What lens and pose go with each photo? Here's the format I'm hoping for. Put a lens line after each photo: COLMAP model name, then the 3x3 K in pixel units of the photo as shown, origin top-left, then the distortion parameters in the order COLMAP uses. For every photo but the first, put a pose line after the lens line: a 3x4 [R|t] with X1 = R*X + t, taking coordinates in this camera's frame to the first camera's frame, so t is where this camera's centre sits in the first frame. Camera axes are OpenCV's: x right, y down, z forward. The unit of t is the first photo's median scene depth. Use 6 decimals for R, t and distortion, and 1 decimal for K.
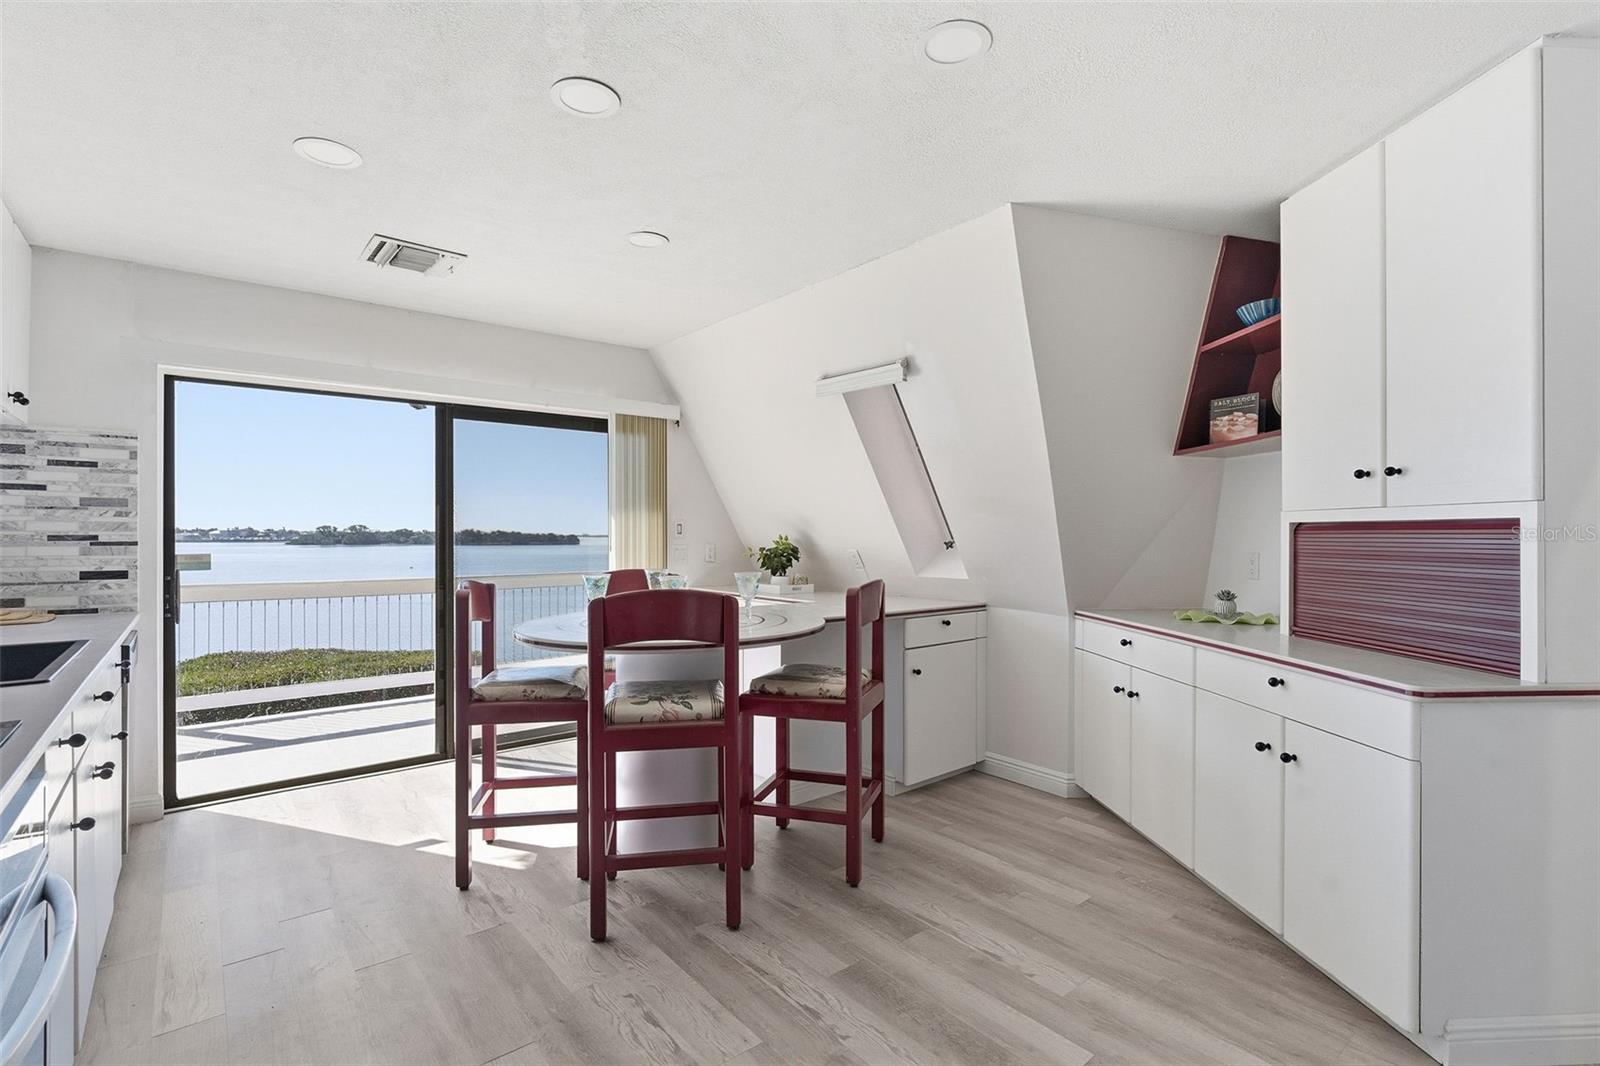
lens RADIAL K [[744.8, 0, 787.1], [0, 744.8, 535.1], [0, 0, 1]] dist [-0.004362, 0.001231]
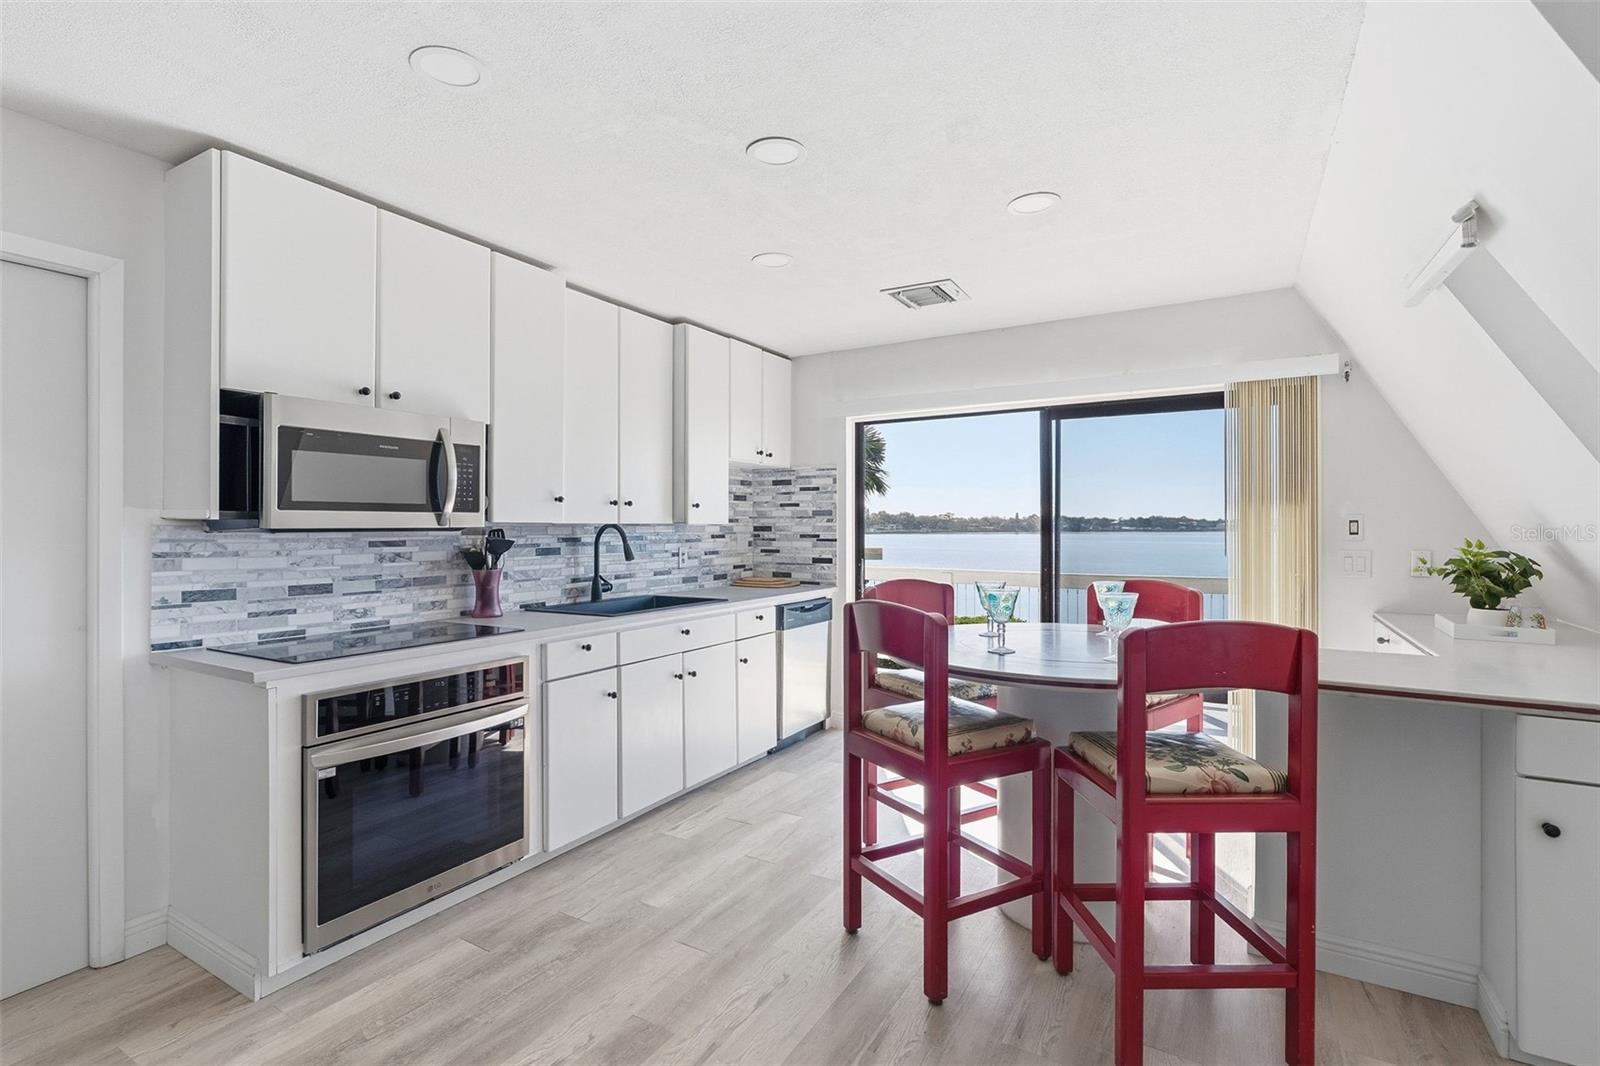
lens RADIAL K [[744.8, 0, 789.9], [0, 744.8, 528.4], [0, 0, 1]] dist [-0.004362, 0.001231]
pose [[0.351913, 0.002289, -0.936030, 0.494749], [0.003481, 0.999987, 0.003754, -0.018328], [0.936026, -0.004580, 0.351900, 0.395647]]
